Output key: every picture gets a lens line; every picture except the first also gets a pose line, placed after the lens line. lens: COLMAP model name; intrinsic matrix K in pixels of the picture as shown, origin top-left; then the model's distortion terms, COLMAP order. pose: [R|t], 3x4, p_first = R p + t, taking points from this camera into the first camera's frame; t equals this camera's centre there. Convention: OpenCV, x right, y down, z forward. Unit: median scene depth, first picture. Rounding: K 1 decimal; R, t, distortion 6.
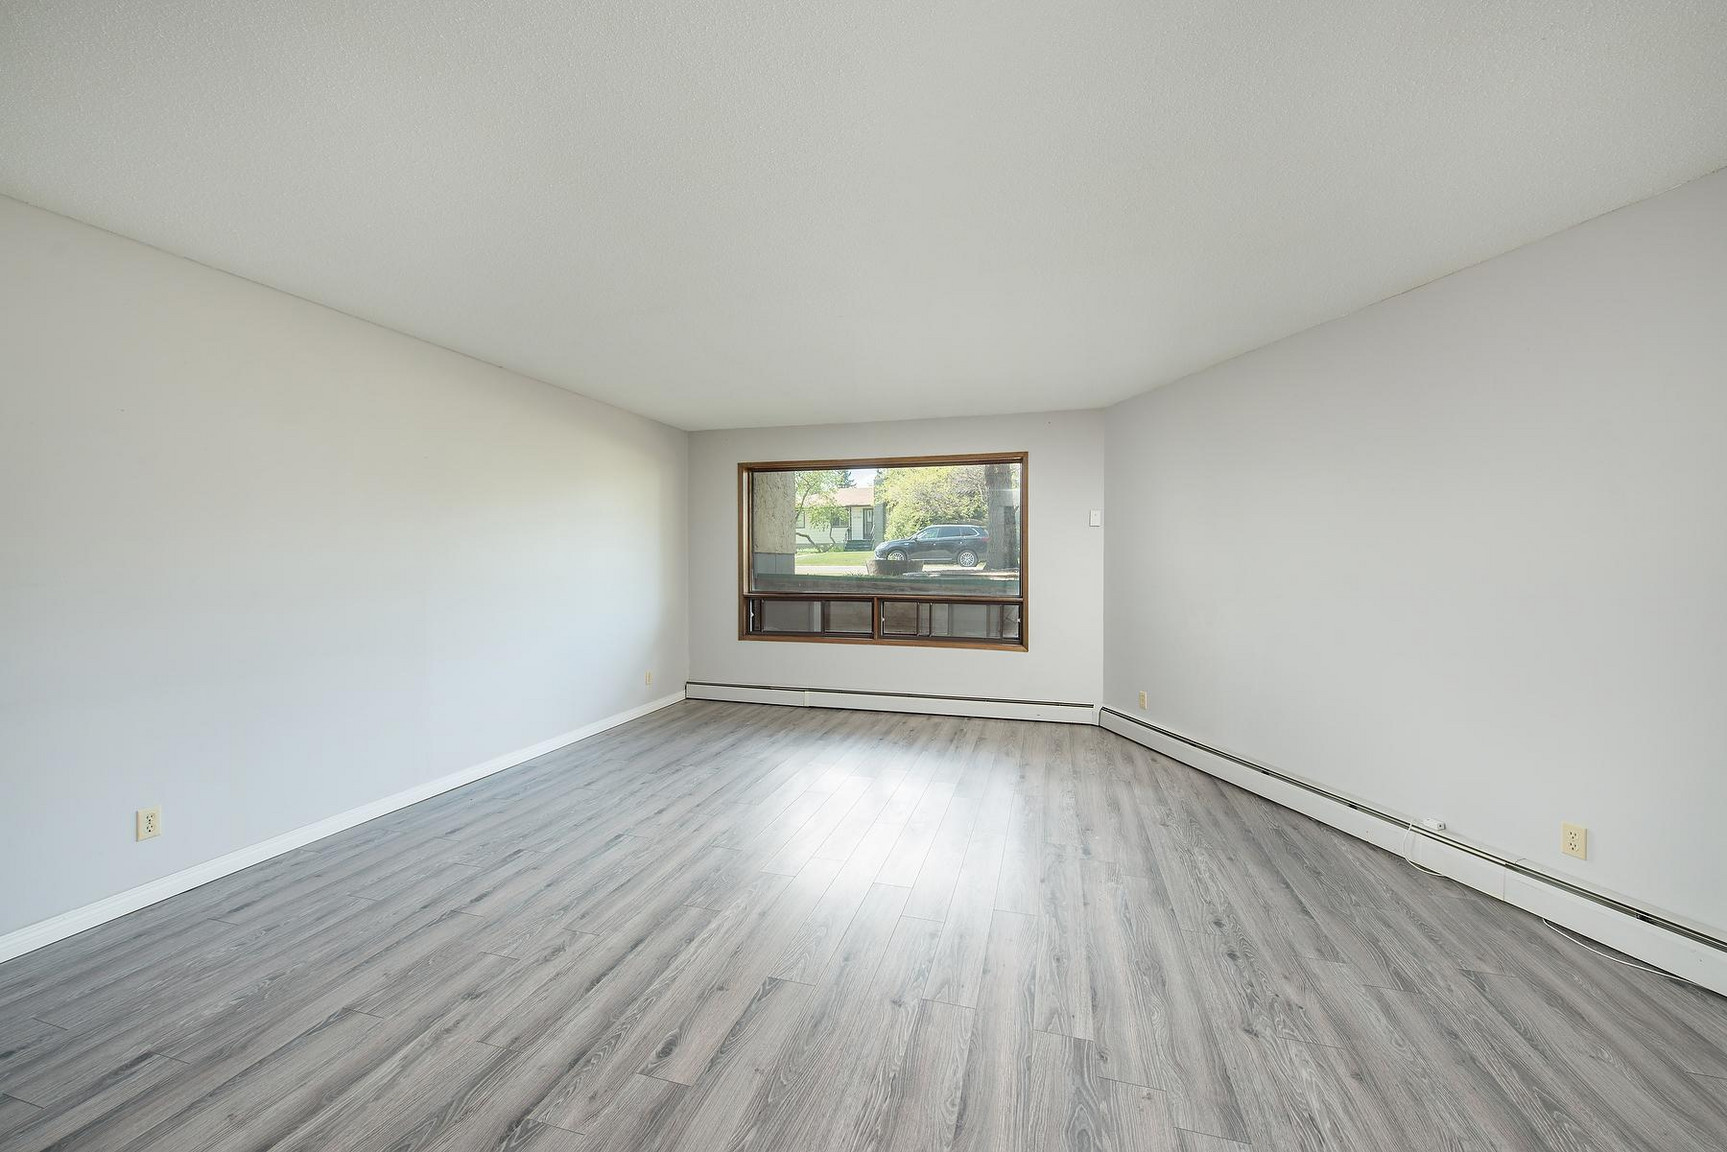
lens RADIAL K [[672.6, 0, 857.3], [0, 672.6, 568.5], [0, 0, 1]] dist [0.001074, -0.000957]
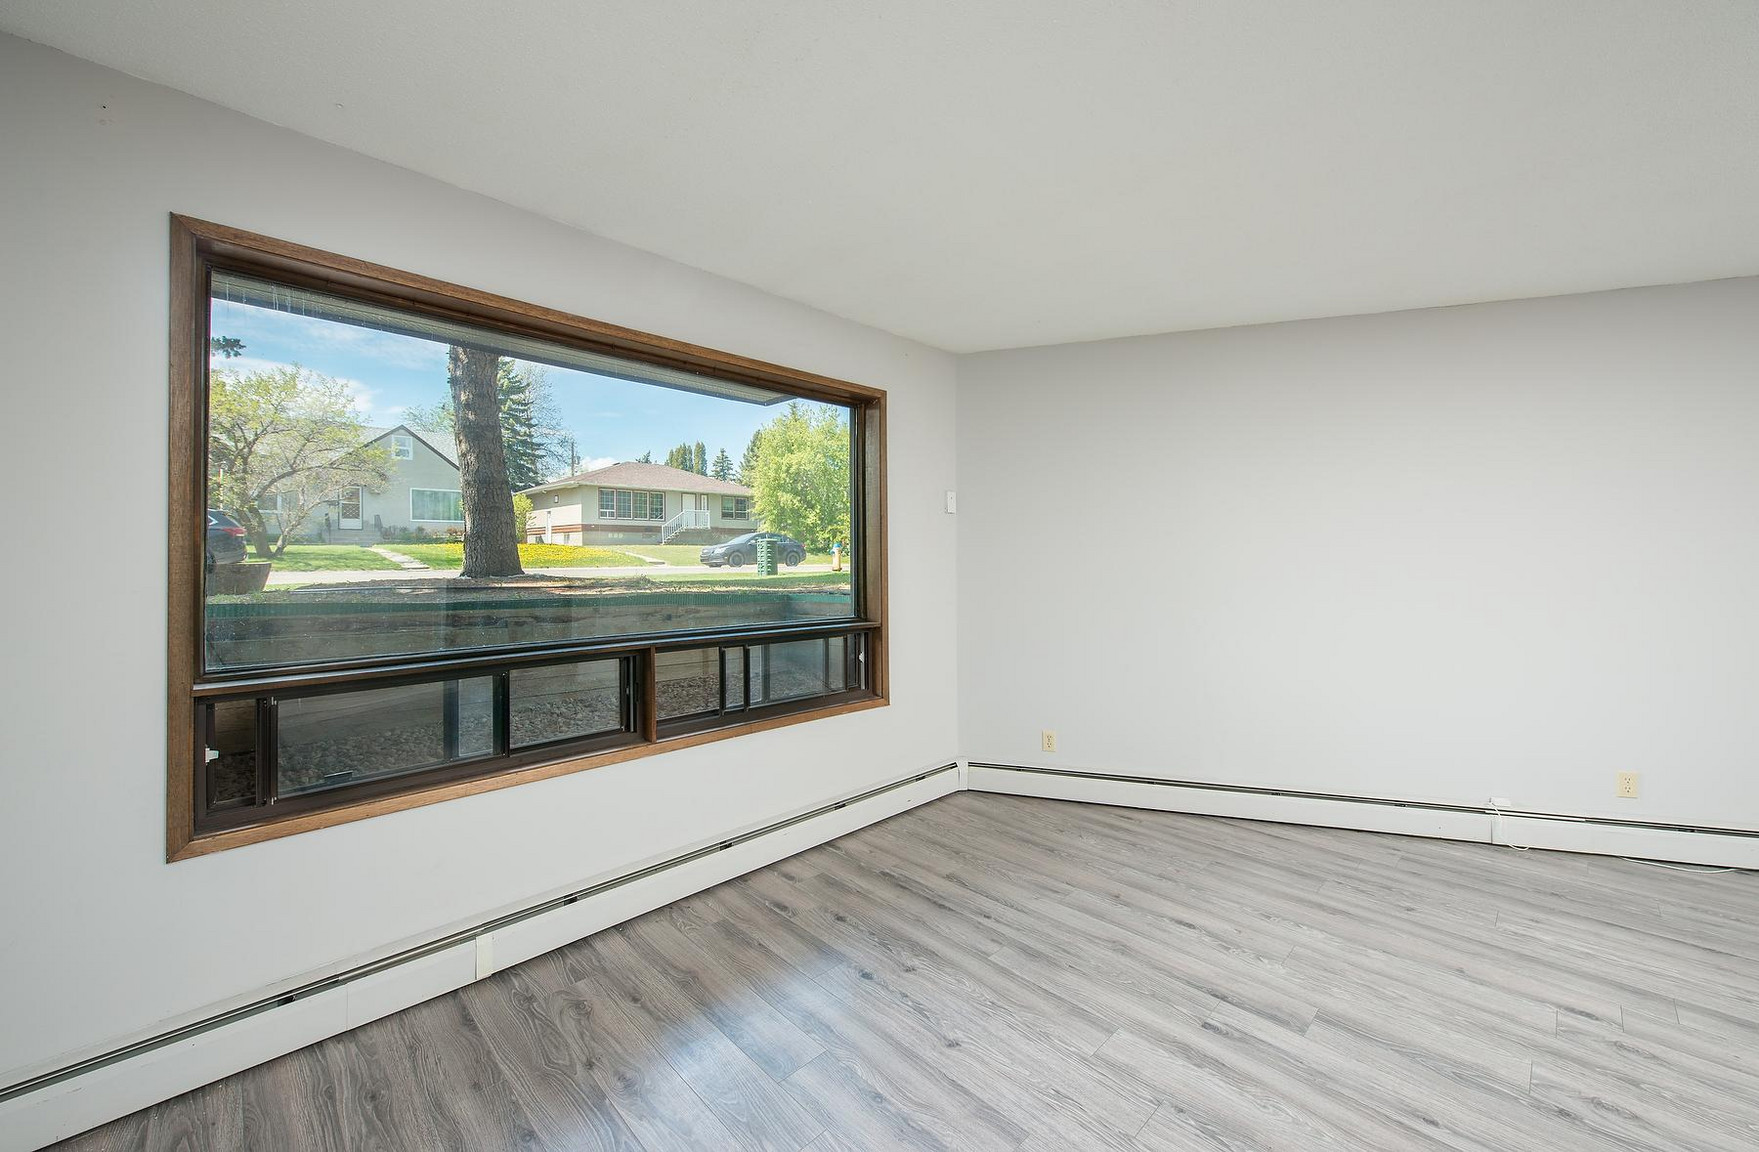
lens RADIAL K [[667.4, 0, 848.7], [0, 667.4, 557.6], [0, 0, 1]] dist [-0.006723, 0.000032]
pose [[0.502451, 0.000024, 0.864606, -0.674554], [0.015139, 0.999846, -0.008825, -0.023021], [-0.864473, 0.017523, 0.502373, 1.554517]]
